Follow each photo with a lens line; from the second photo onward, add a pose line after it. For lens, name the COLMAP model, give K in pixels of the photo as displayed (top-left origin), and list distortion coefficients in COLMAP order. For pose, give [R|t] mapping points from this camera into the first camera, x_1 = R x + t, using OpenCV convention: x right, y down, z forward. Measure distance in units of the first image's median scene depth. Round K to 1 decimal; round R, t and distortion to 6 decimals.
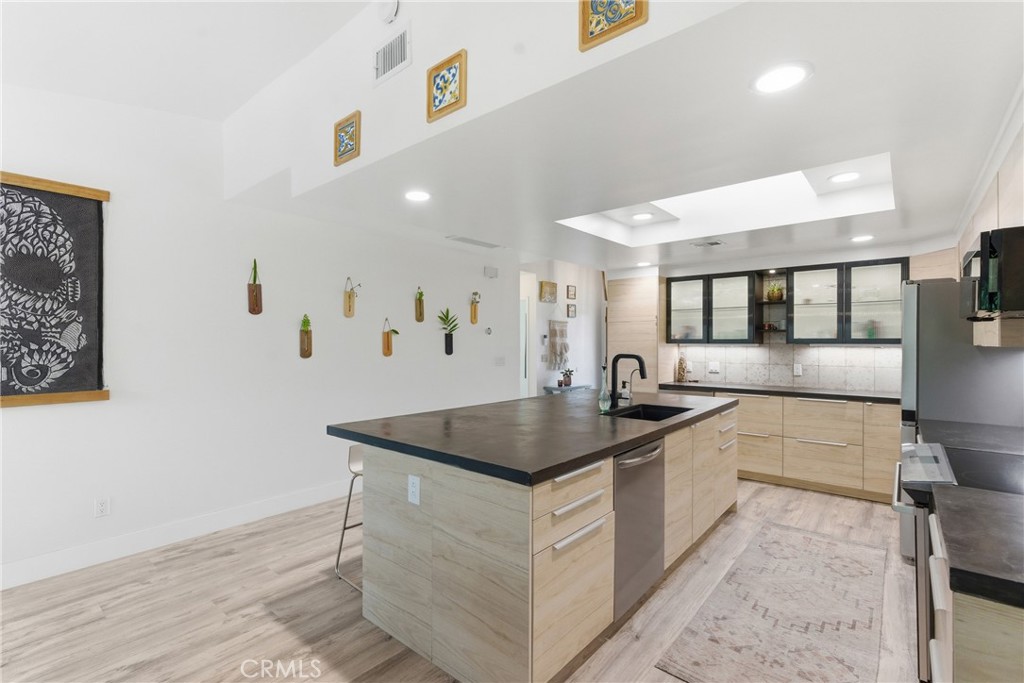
lens RADIAL K [[466.6, 0, 511.4], [0, 466.6, 342.6], [0, 0, 1]] dist [-0.001261, 0.001511]
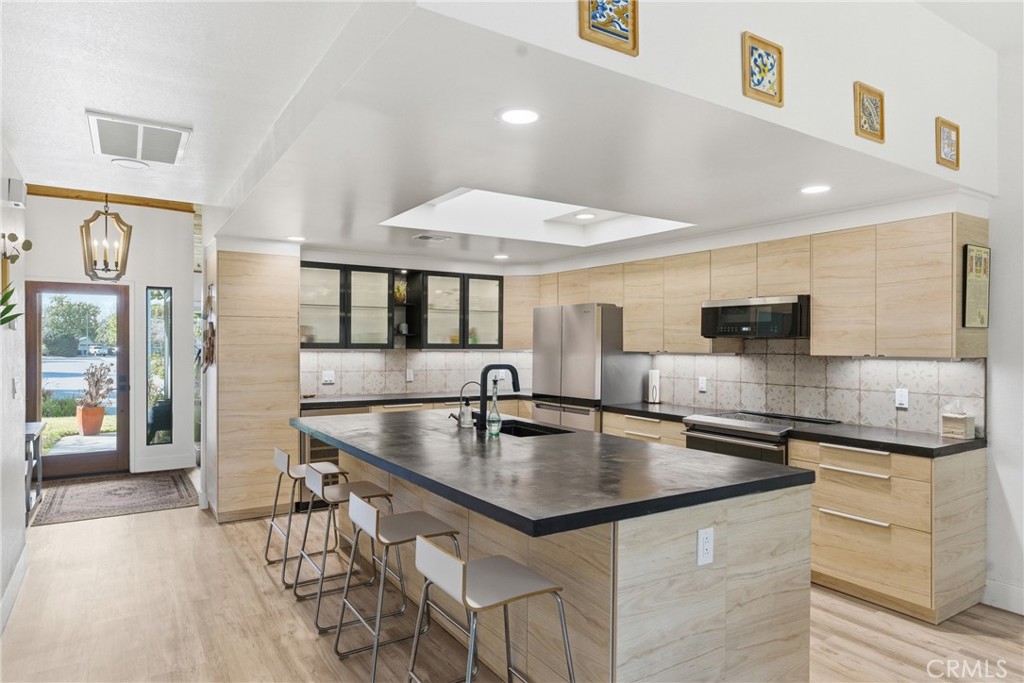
lens RADIAL K [[604.5, 0, 509.5], [0, 604.5, 345.0], [0, 0, 1]] dist [-0.005307, 0.006789]
pose [[0.303404, 0.000512, 0.952862, -0.772089], [-0.006375, 0.999979, 0.001492, -0.011436], [-0.952841, -0.006527, 0.303401, 0.616333]]
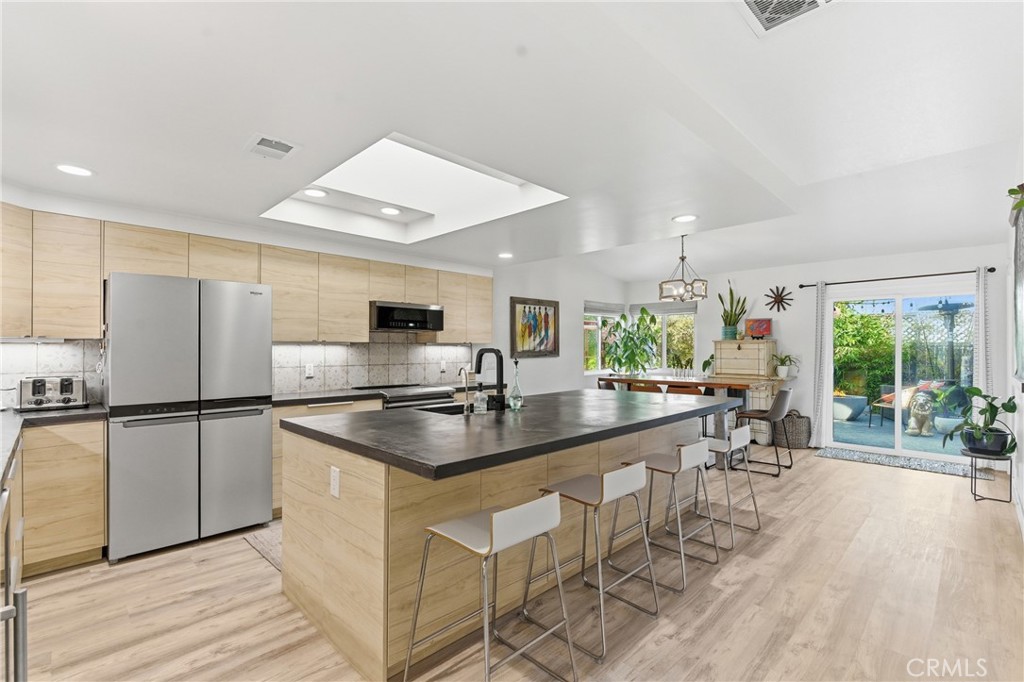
lens RADIAL K [[466.6, 0, 503.1], [0, 466.6, 342.4], [0, 0, 1]] dist [-0.001261, 0.001511]
pose [[-0.993973, 0.000447, 0.109626, 0.116830], [-0.001062, 0.999905, -0.013708, 0.023488], [-0.109622, -0.013742, -0.993878, 1.826527]]
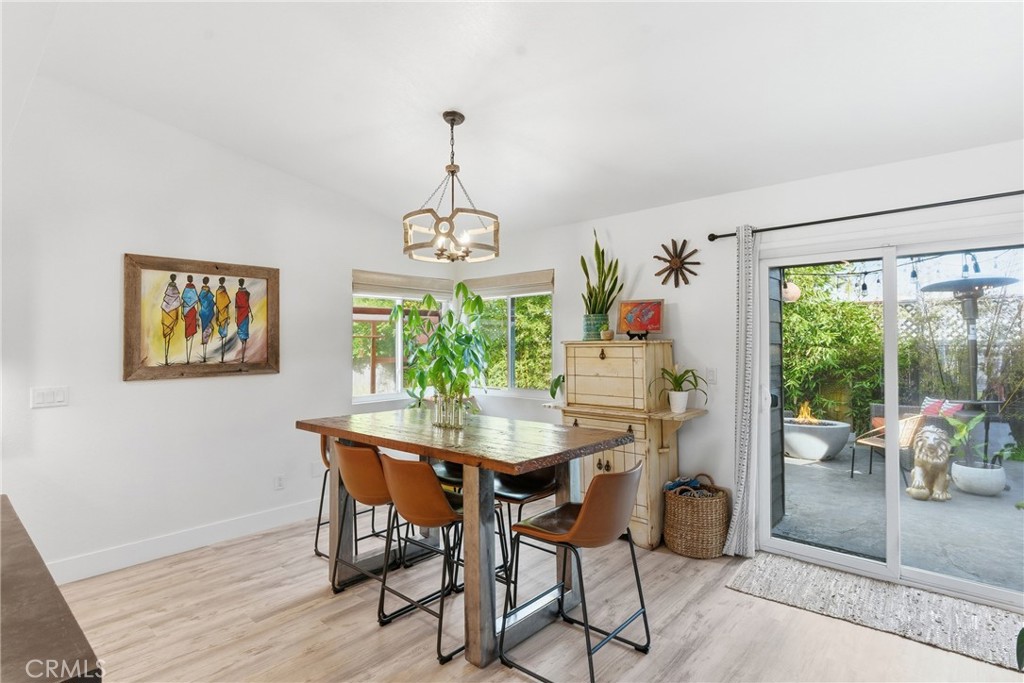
lens RADIAL K [[515.5, 0, 504.4], [0, 515.5, 331.6], [0, 0, 1]] dist [-0.001962, 0.000541]
pose [[-0.998405, 0.005398, 0.056194, -0.482792], [0.003832, 0.999602, -0.027938, -0.002391], [-0.056323, -0.027678, -0.998029, 0.946483]]
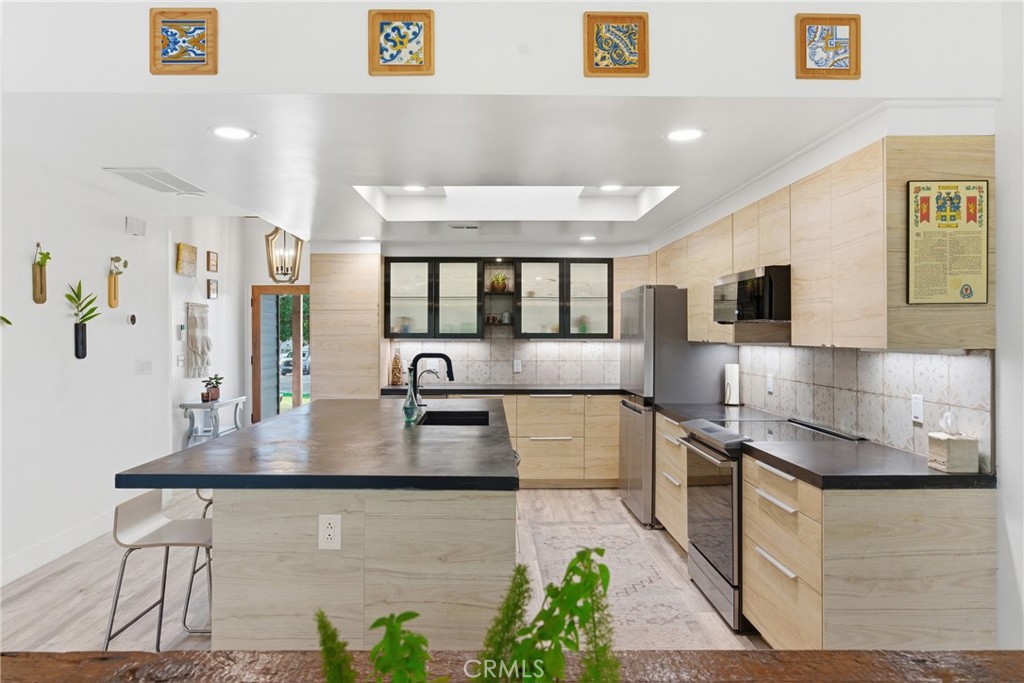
lens RADIAL K [[677.1, 0, 509.7], [0, 677.1, 333.0], [0, 0, 1]] dist [-0.018528, 0.016838]
pose [[0.751090, 0.001400, 0.660199, -0.445771], [-0.001156, 0.999999, -0.000806, -0.010546], [-0.660199, -0.000157, 0.751090, -0.028828]]
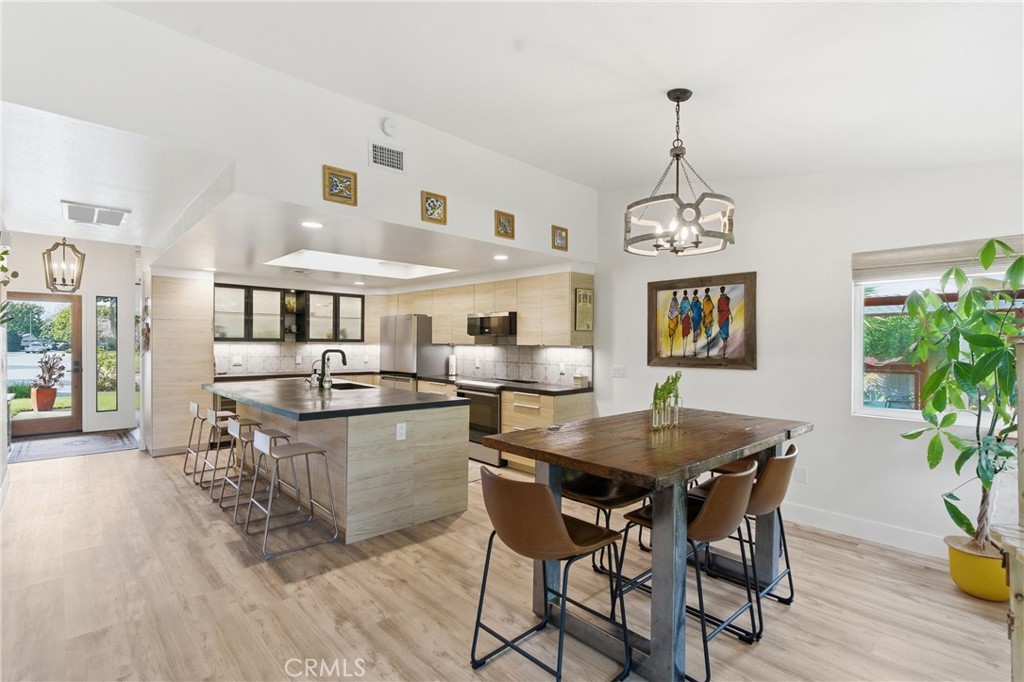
lens RADIAL K [[466.6, 0, 506.1], [0, 466.6, 344.3], [0, 0, 1]] dist [-0.001261, 0.001511]
pose [[0.122993, -0.003111, 0.992403, -1.104152], [-0.009422, 0.999946, 0.004302, -0.003418], [-0.992363, -0.009880, 0.122957, 0.262522]]
